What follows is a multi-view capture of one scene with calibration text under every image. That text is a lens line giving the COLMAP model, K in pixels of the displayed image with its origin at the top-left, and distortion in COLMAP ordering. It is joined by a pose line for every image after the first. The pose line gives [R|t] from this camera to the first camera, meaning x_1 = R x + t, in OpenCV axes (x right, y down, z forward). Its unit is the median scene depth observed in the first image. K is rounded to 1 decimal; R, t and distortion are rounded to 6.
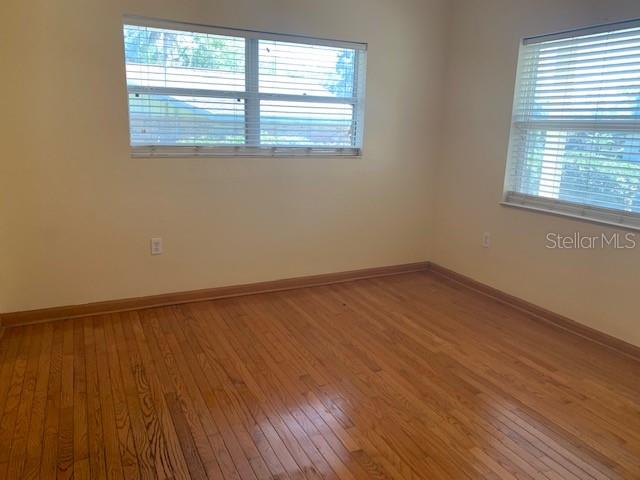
lens RADIAL K [[490.0, 0, 325.6], [0, 490.0, 238.6], [0, 0, 1]] dist [0.031357, -0.030106]
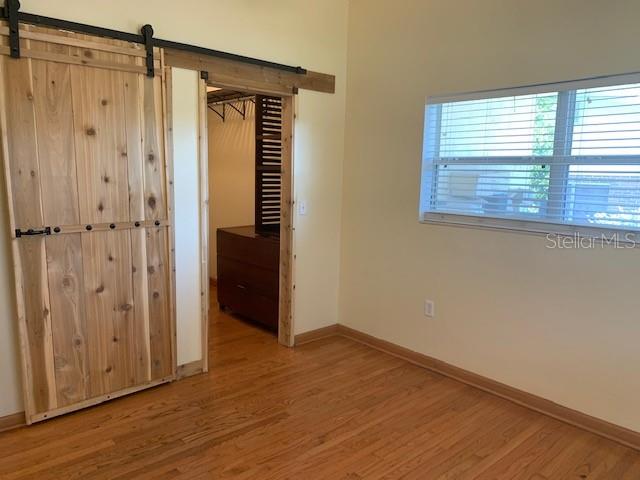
lens RADIAL K [[490.0, 0, 324.9], [0, 490.0, 243.1], [0, 0, 1]] dist [0.031357, -0.030106]
pose [[0.254072, 0.116594, -0.960132, 0.571490], [-0.237579, 0.969816, 0.054902, -0.122096], [0.937552, 0.214158, 0.274103, 0.484622]]
